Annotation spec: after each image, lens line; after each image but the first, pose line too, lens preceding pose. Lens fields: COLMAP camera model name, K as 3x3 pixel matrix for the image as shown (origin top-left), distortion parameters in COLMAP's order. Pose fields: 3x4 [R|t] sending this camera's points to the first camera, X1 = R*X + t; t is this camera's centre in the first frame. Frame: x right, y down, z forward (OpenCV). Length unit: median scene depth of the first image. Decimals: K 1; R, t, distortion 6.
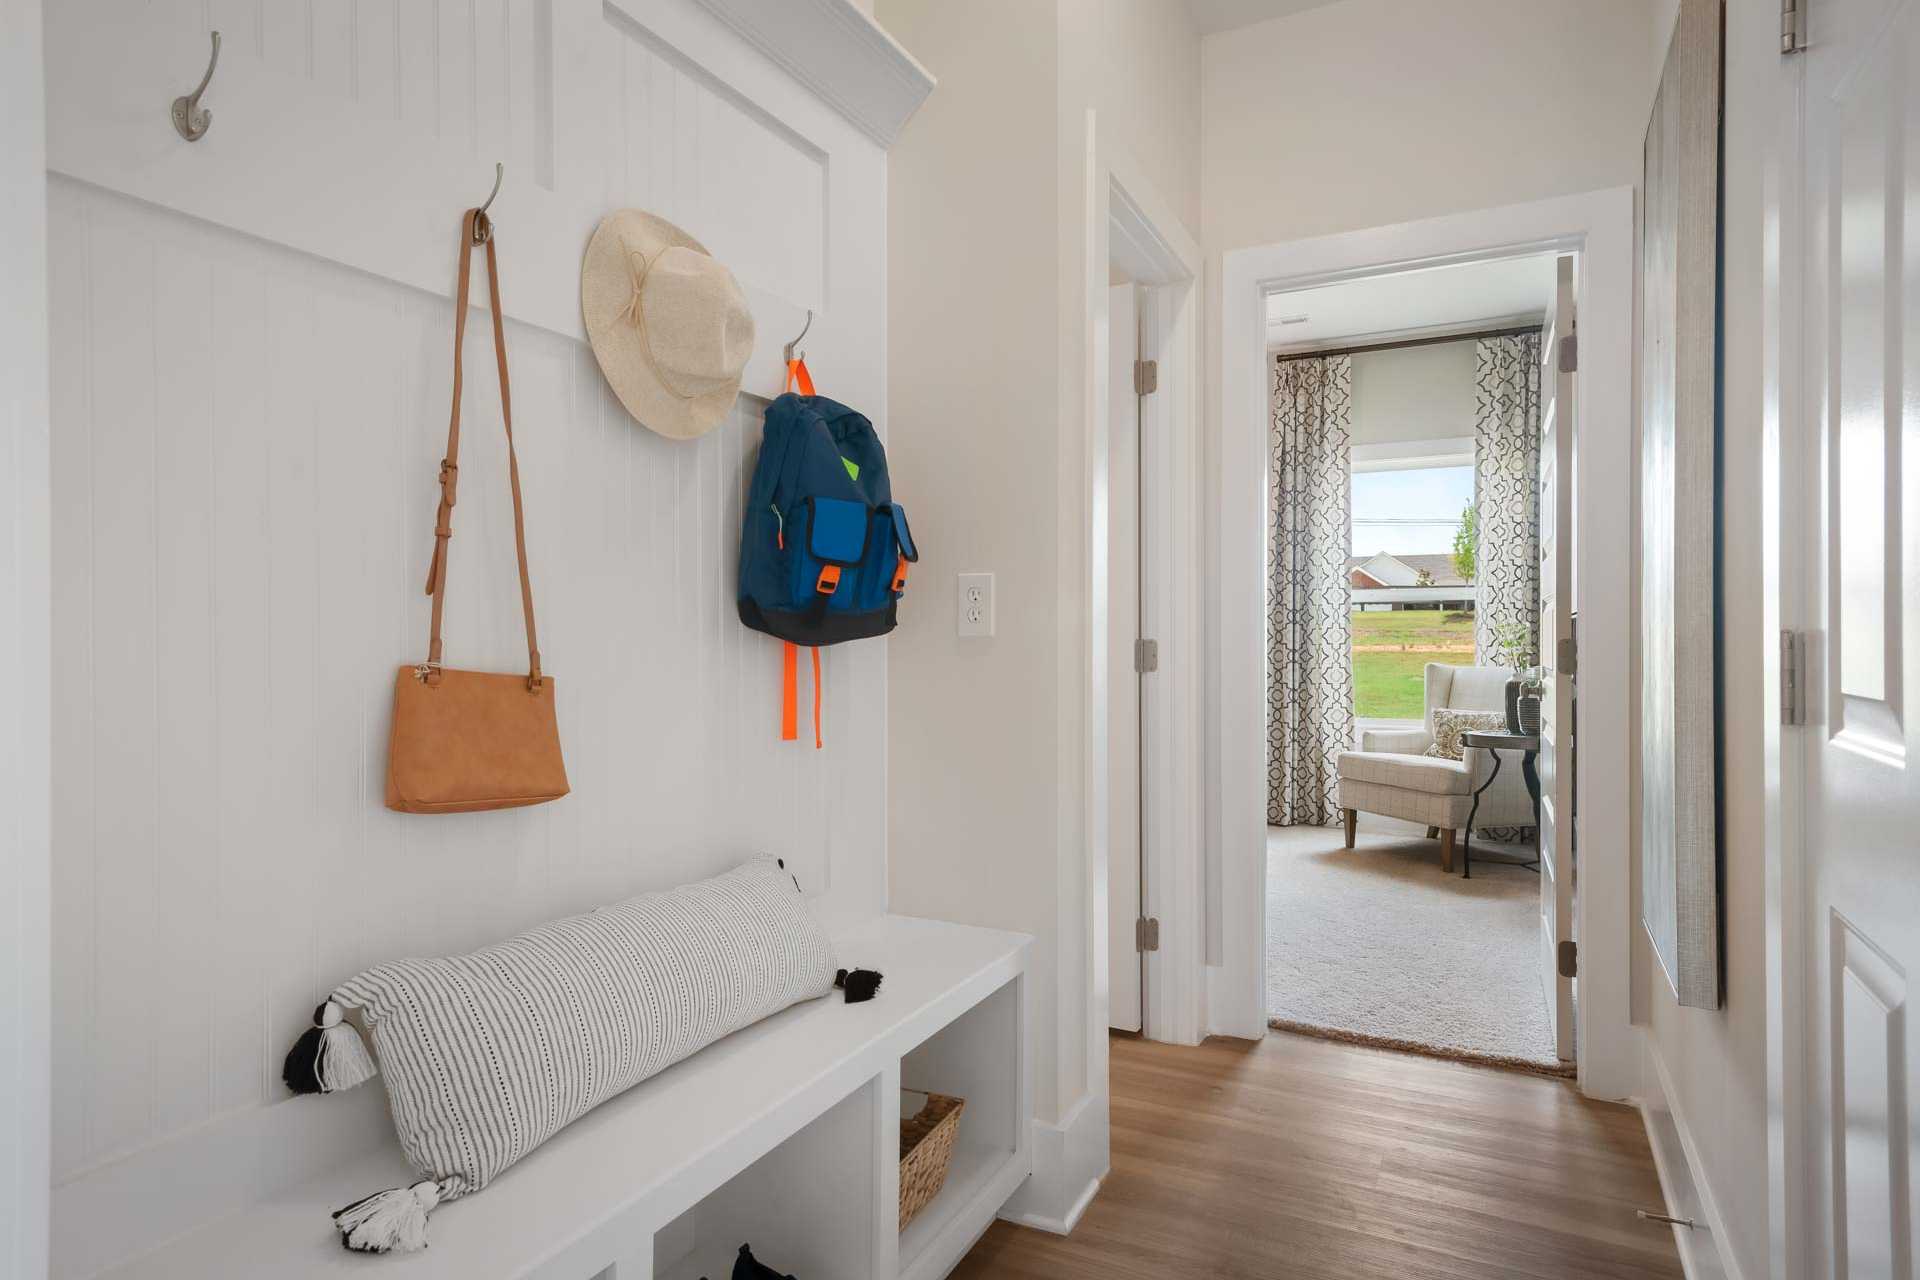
lens RADIAL K [[1000.8, 0, 960.0], [0, 1000.8, 640.6], [0, 0, 1]] dist [0.013166, -0.004296]
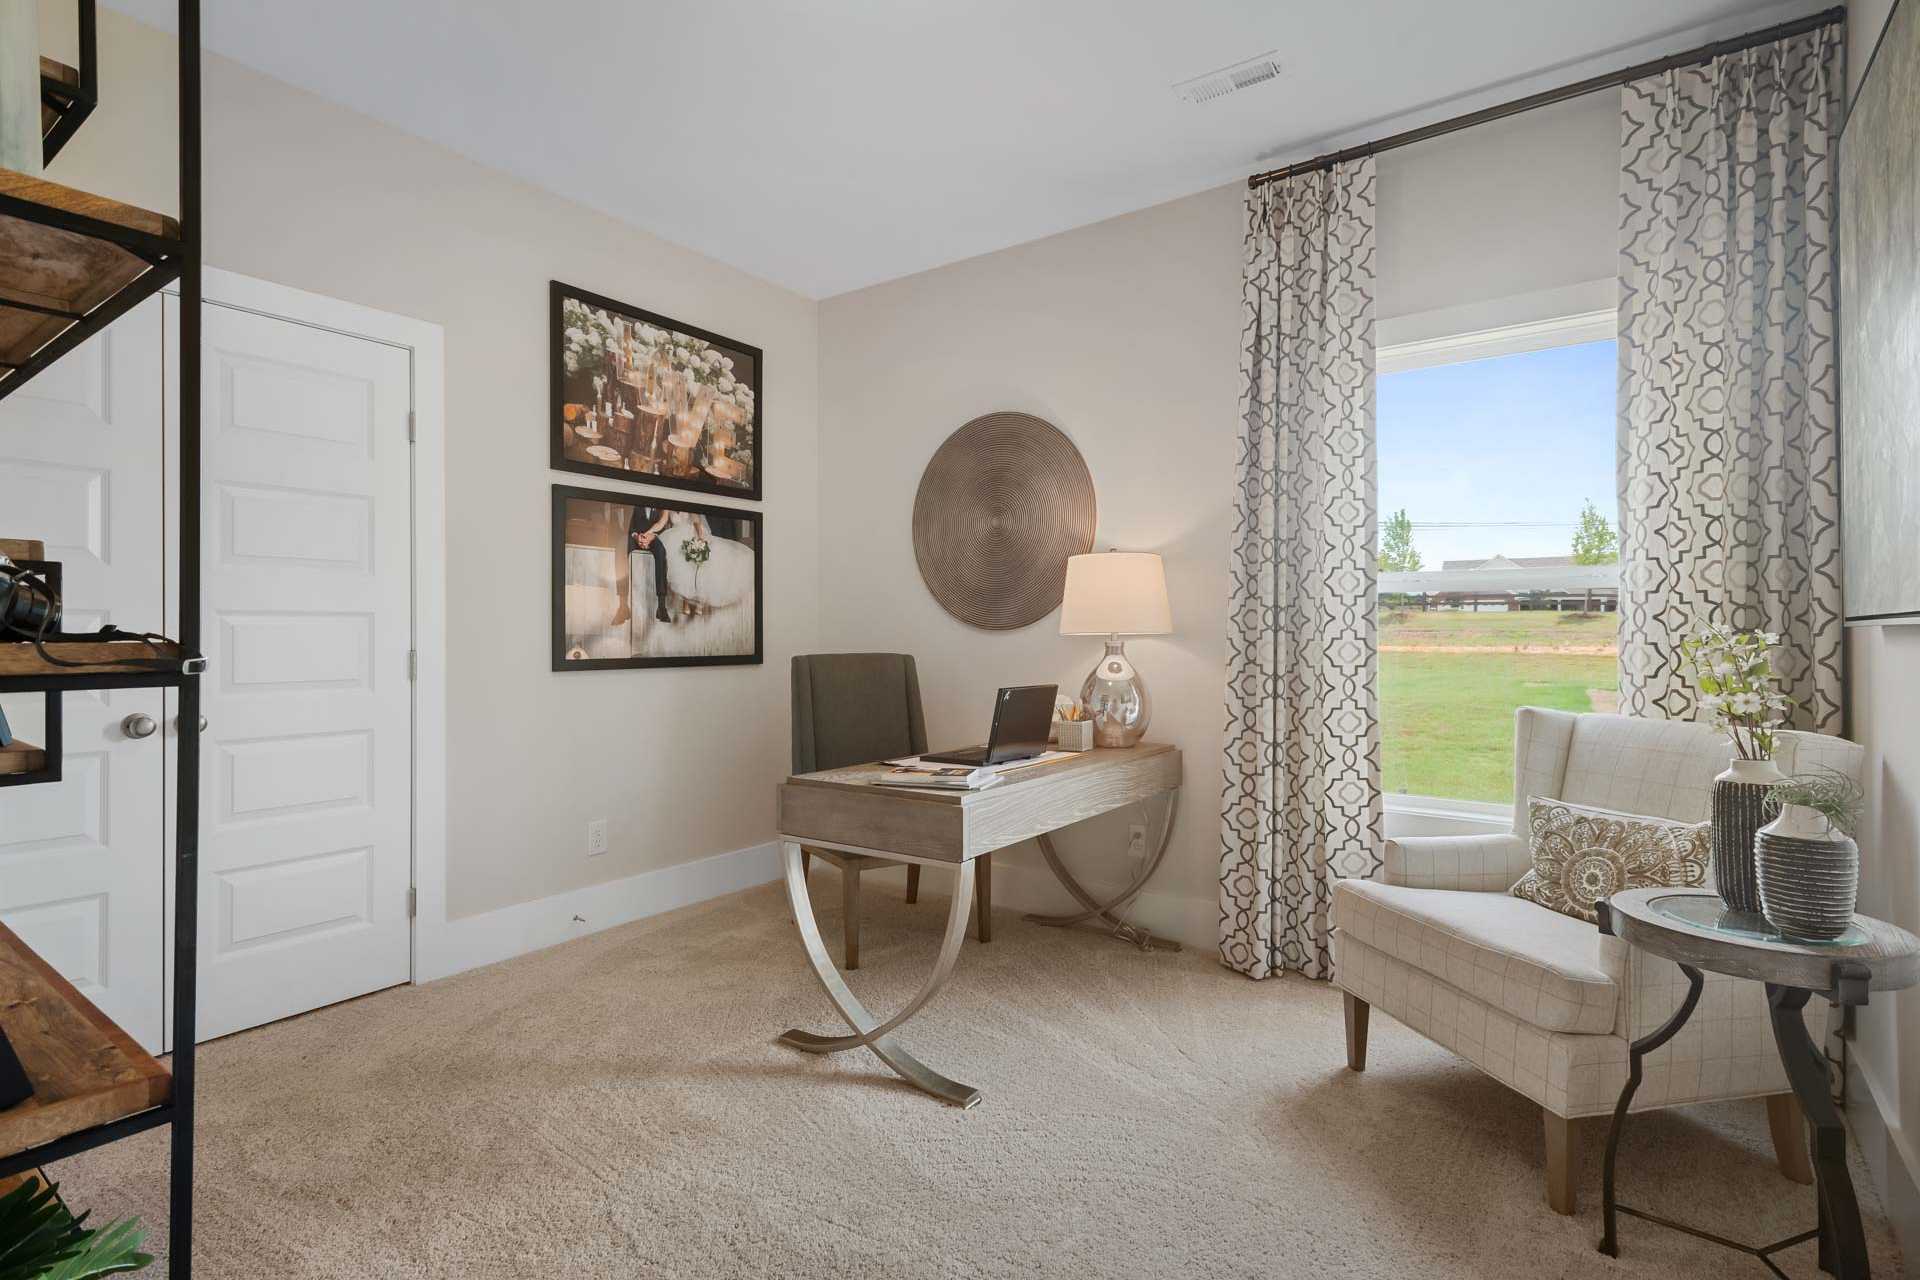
lens RADIAL K [[892.6, 0, 962.2], [0, 892.6, 631.3], [0, 0, 1]] dist [0.007794, -0.002230]
pose [[0.990052, 0.002220, -0.140681, 0.228966], [-0.003290, 0.999967, -0.007378, -0.012076], [0.140660, 0.007767, 0.990027, 0.466870]]
